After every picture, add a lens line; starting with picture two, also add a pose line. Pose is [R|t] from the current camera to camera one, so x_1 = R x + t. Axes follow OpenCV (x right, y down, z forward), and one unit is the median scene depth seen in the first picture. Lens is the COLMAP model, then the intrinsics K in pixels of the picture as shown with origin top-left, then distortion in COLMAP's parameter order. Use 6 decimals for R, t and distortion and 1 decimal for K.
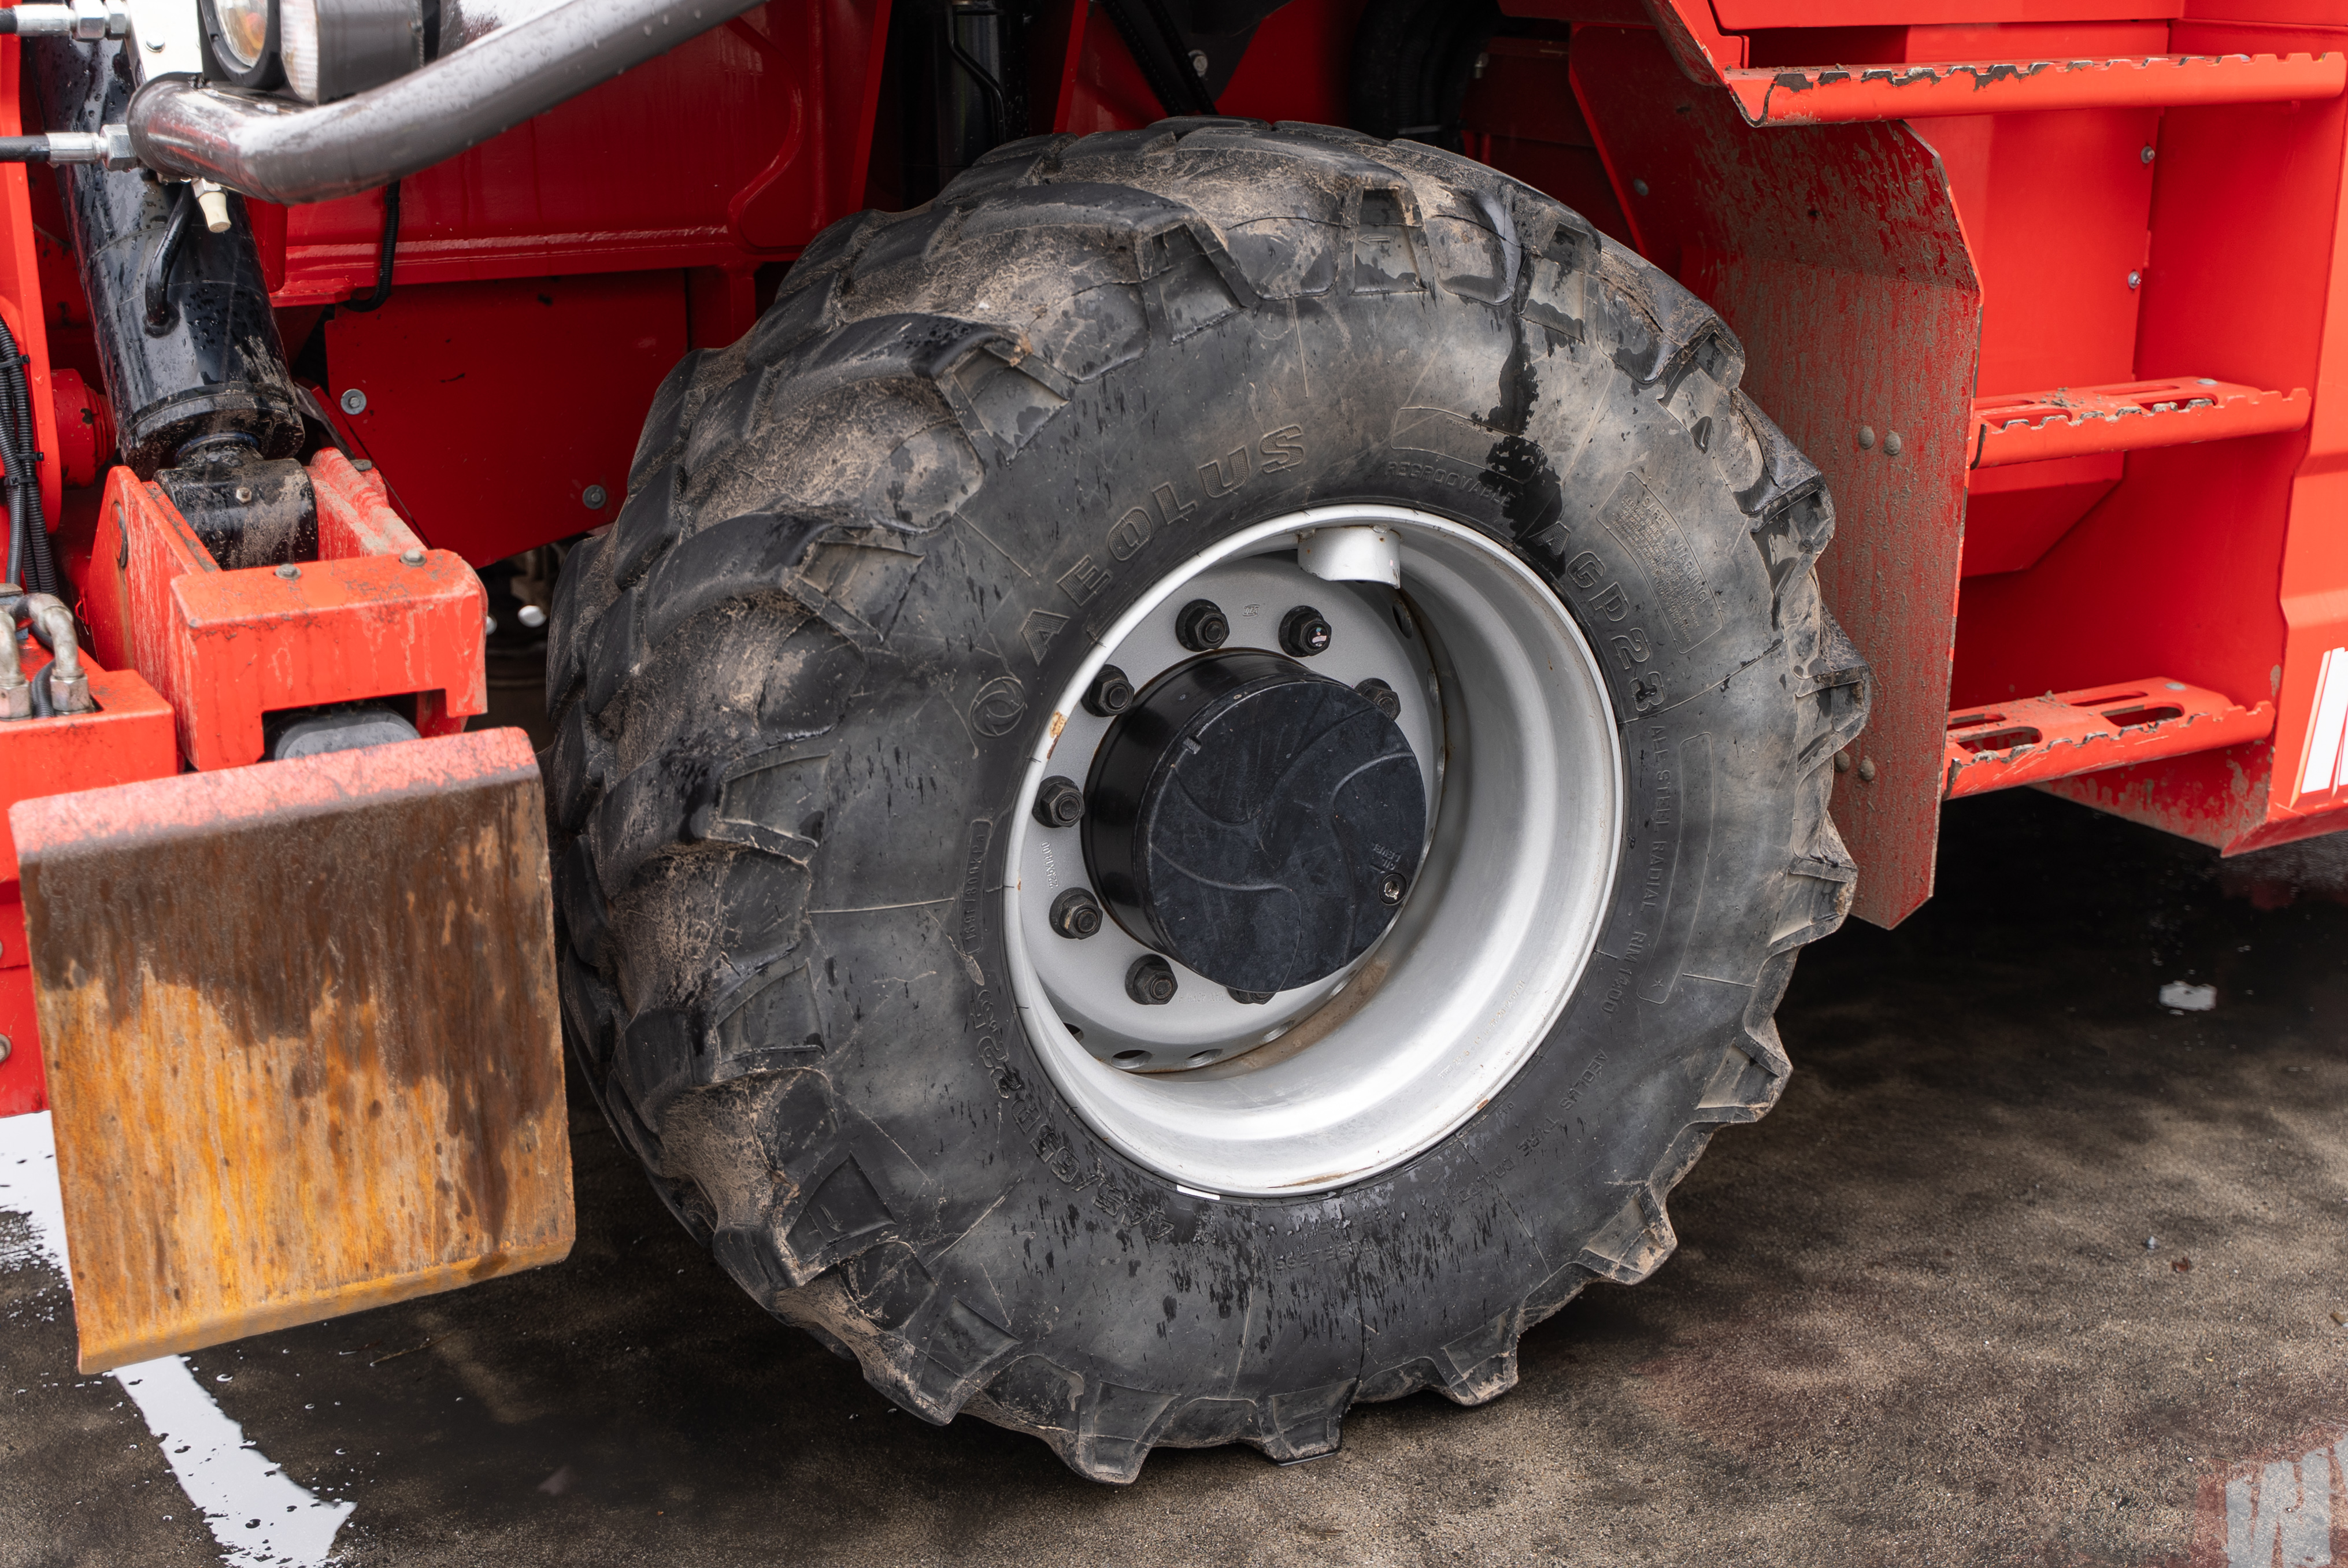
lens RADIAL K [[2938.6, 0, 1174.0], [0, 2938.6, 784.0], [0, 0, 1]] dist [0.019503, 0.022487]
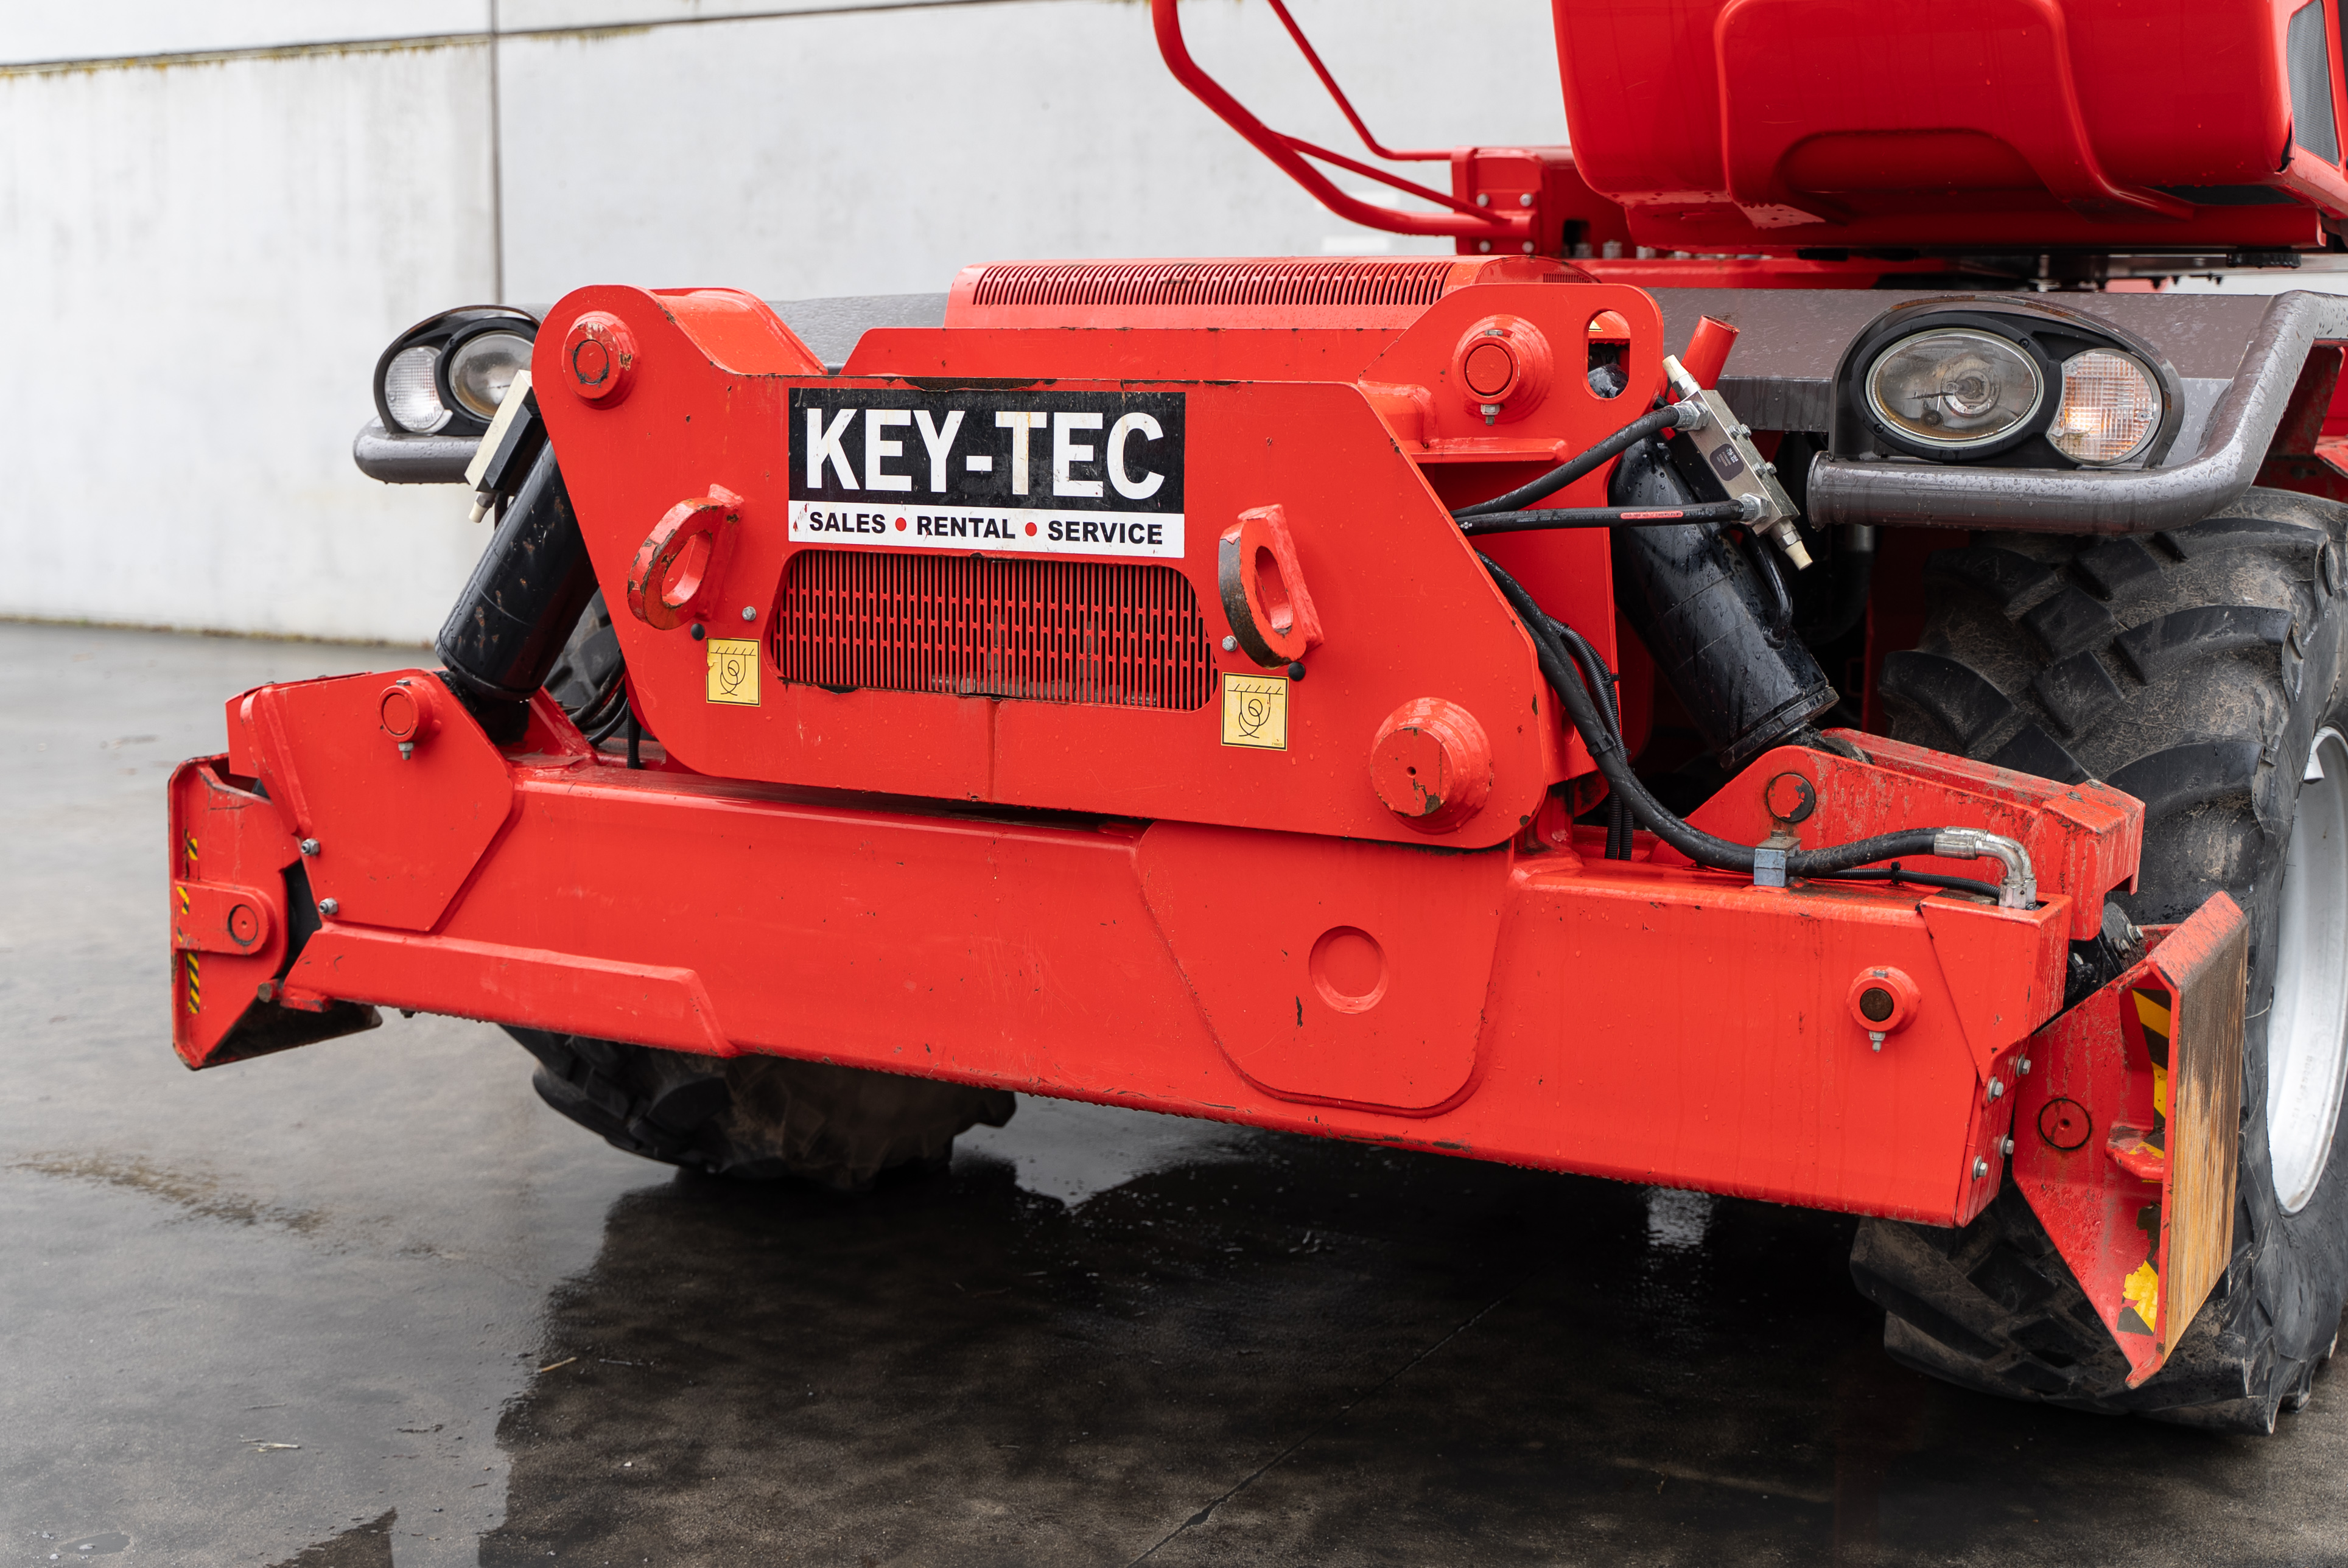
lens RADIAL K [[2947.8, 0, 1174.0], [0, 2947.8, 784.0], [0, 0, 1]] dist [0.009529, -0.037788]
pose [[0.857863, -0.068317, 0.509316, -1.262405], [0.137647, 0.985455, -0.099660, 0.002428], [-0.495100, 0.155600, 0.854789, 0.014612]]
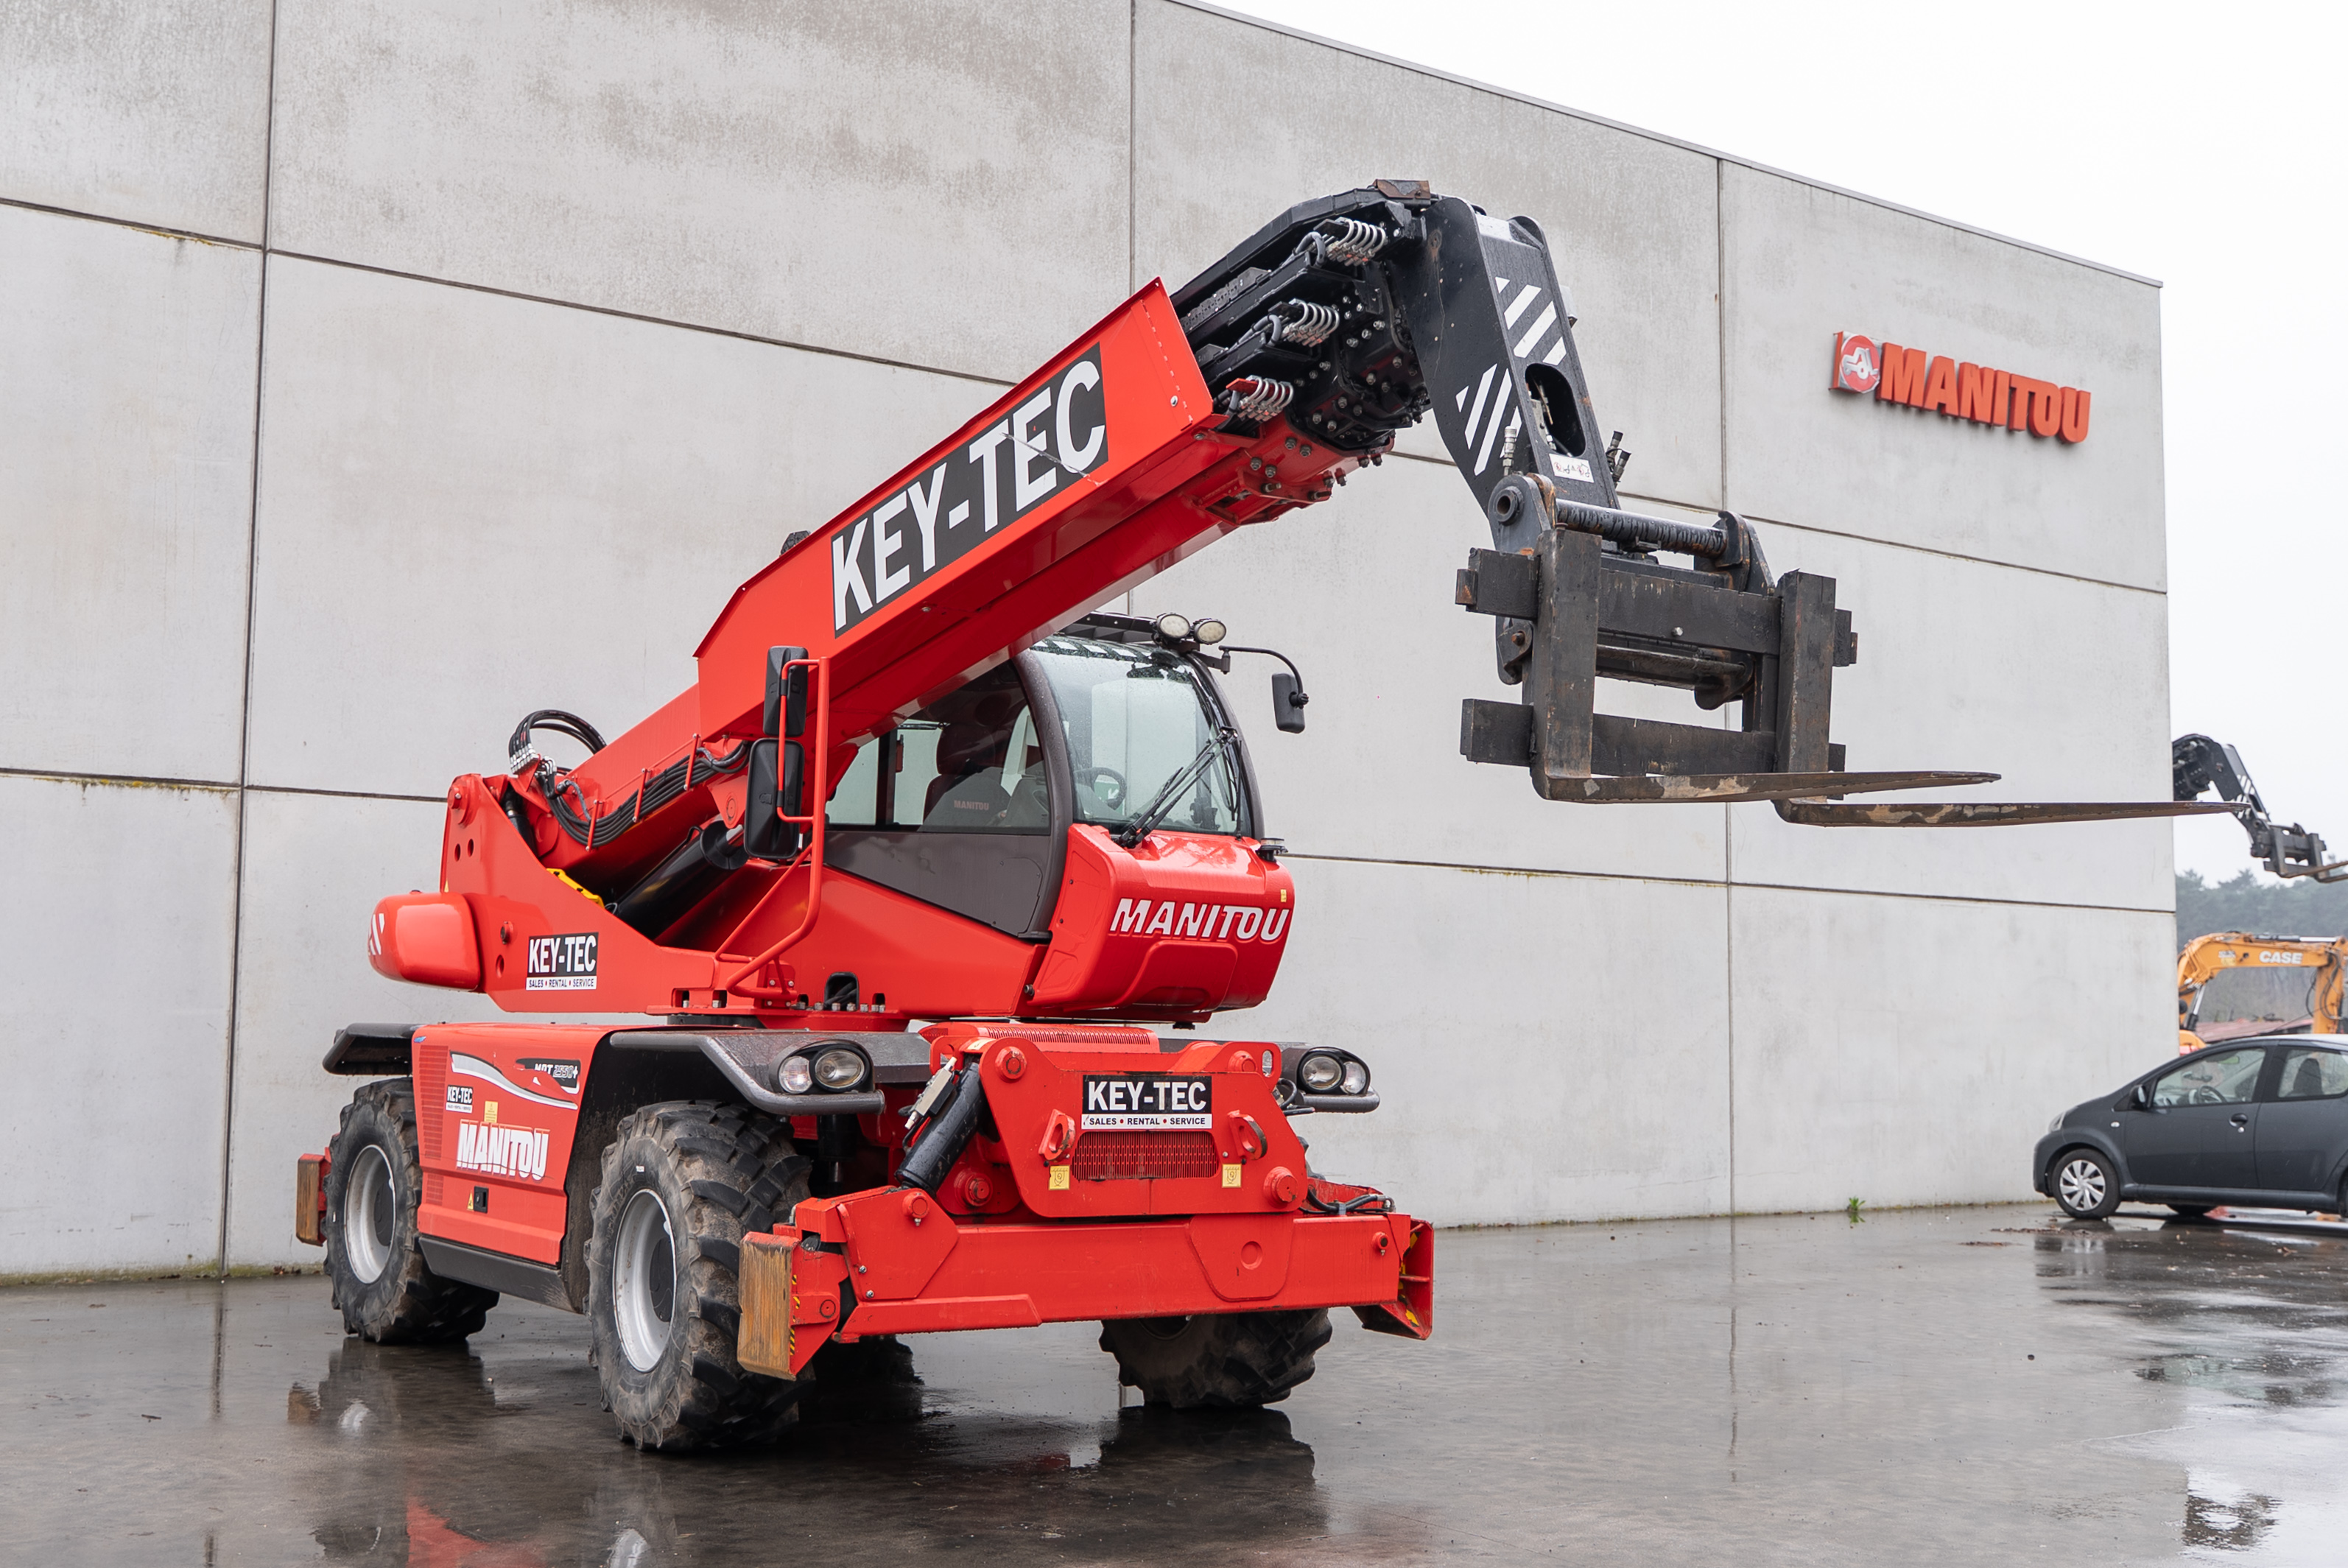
lens RADIAL K [[2501.0, 0, 1112.0], [0, 2501.0, 819.7], [0, 0, 1]] dist [0.000841, -0.002405]
pose [[-0.054900, 0.086403, 0.994746, -4.166427], [0.261489, 0.962723, -0.069190, -0.446208], [-0.963644, 0.256317, -0.075447, 1.435237]]
